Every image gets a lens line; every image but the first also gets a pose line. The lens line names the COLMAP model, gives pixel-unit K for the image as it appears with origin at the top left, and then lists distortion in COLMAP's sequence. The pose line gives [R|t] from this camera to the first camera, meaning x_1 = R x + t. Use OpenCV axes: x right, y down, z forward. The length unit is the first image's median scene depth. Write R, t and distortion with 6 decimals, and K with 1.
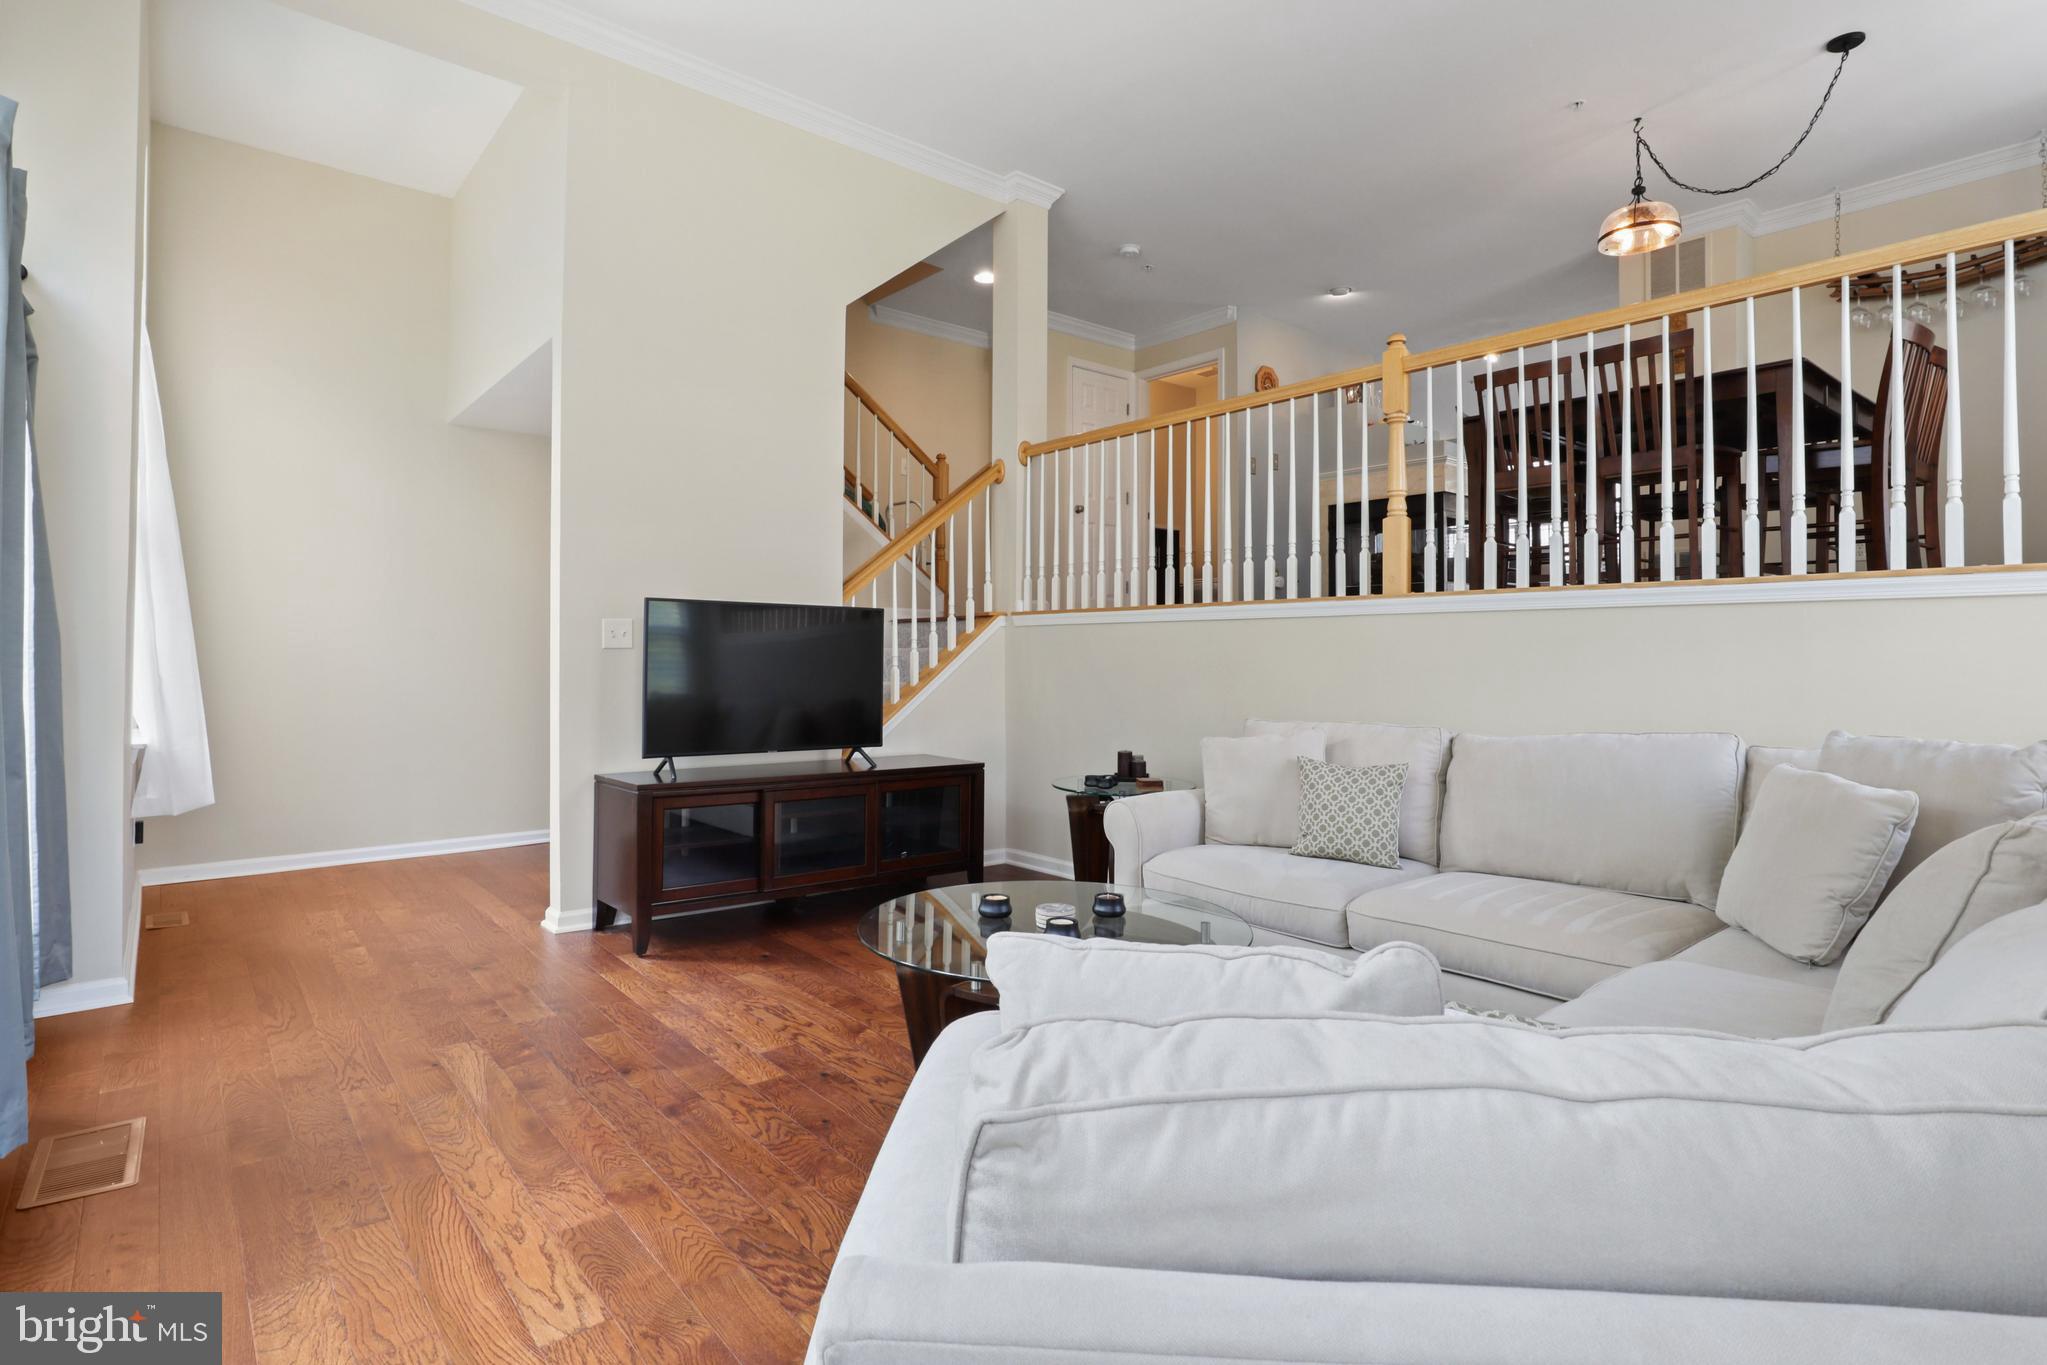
lens RADIAL K [[1033.6, 0, 1036.6], [0, 1033.6, 663.4], [0, 0, 1]] dist [-0.021084, 0.000615]
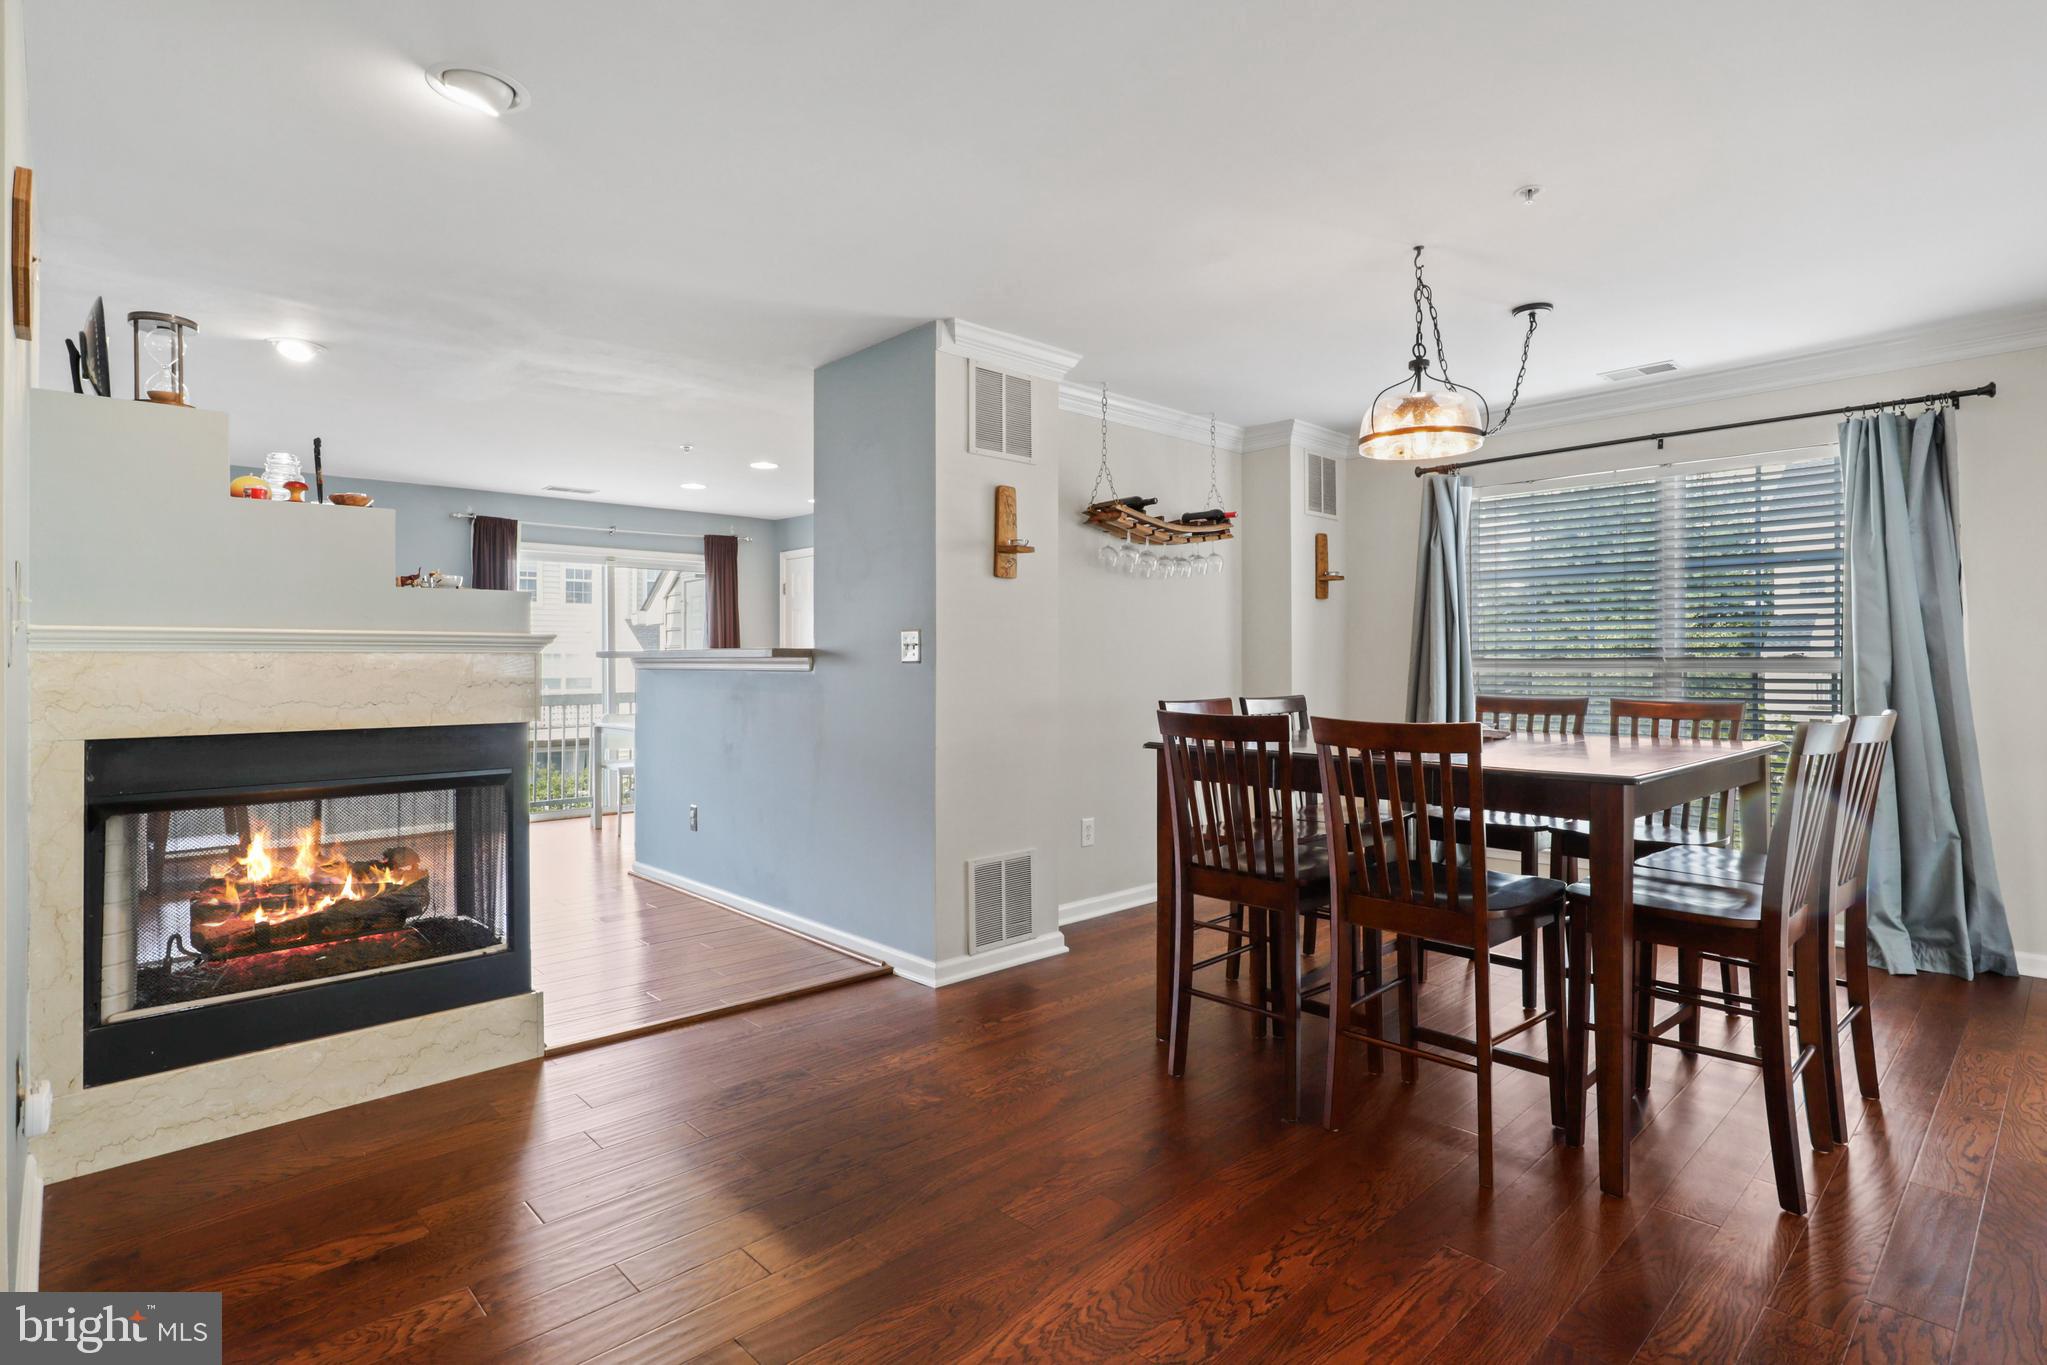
lens RADIAL K [[1022.6, 0, 1023.5], [0, 1022.6, 682.5], [0, 0, 1]] dist [0.001683, 0.000605]
pose [[-0.044424, -0.015821, 0.998887, -0.027611], [0.008167, 0.999835, 0.016199, -0.310410], [-0.998979, 0.008878, -0.044288, 1.399042]]
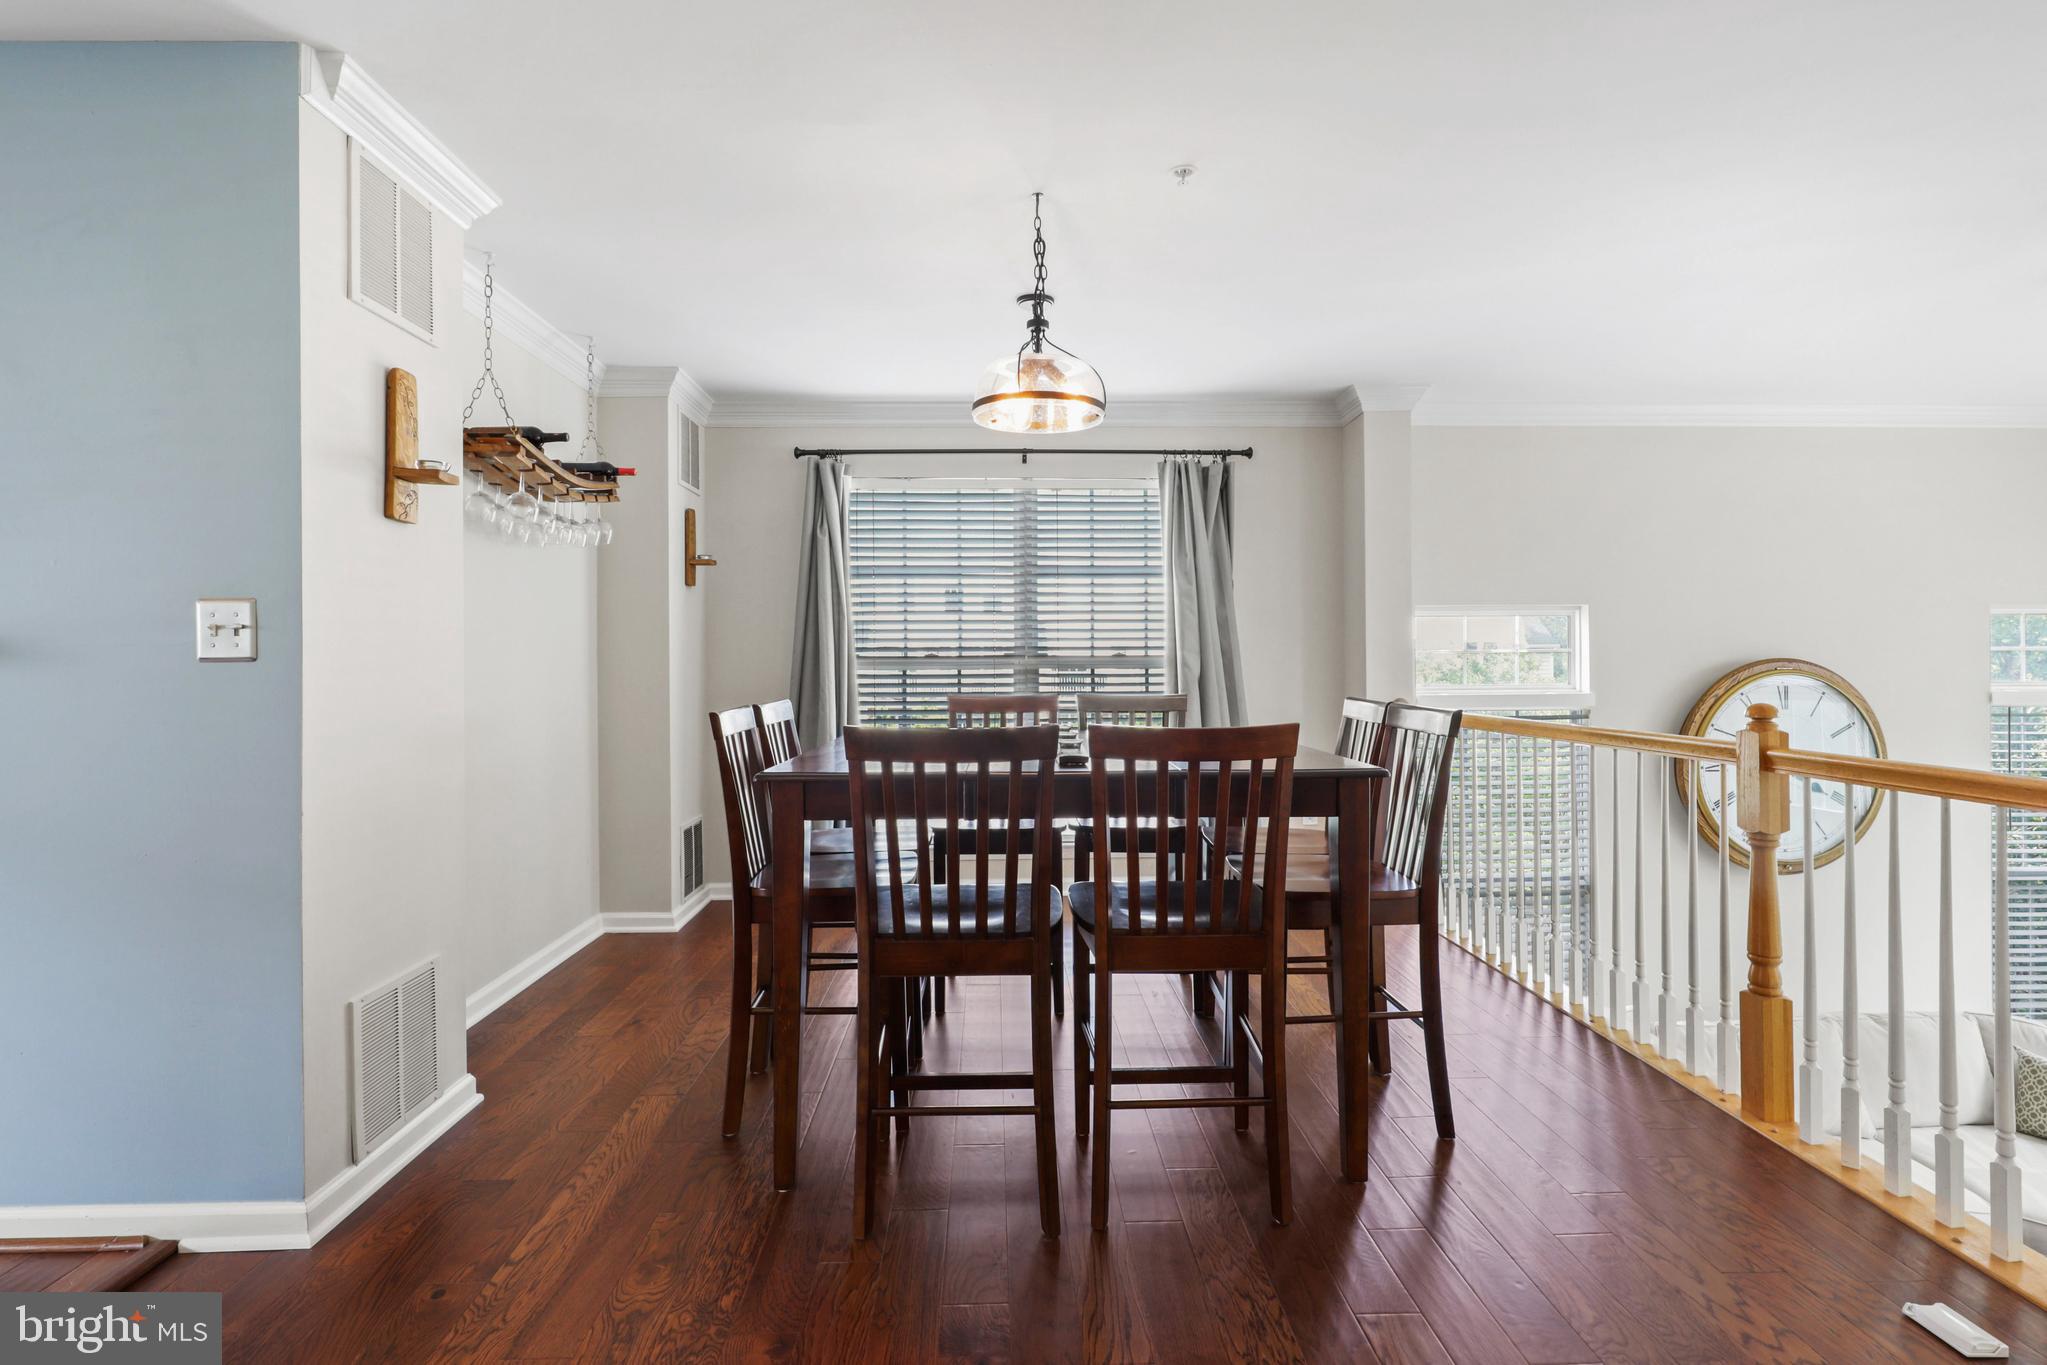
lens RADIAL K [[1032.1, 0, 1026.6], [0, 1032.1, 673.5], [0, 0, 1]] dist [-0.052504, 0.033085]
pose [[-0.777813, -0.000207, 0.628496, 0.270230], [0.011239, 0.999835, 0.014239, -0.310440], [-0.628395, 0.018139, -0.777683, 1.586850]]
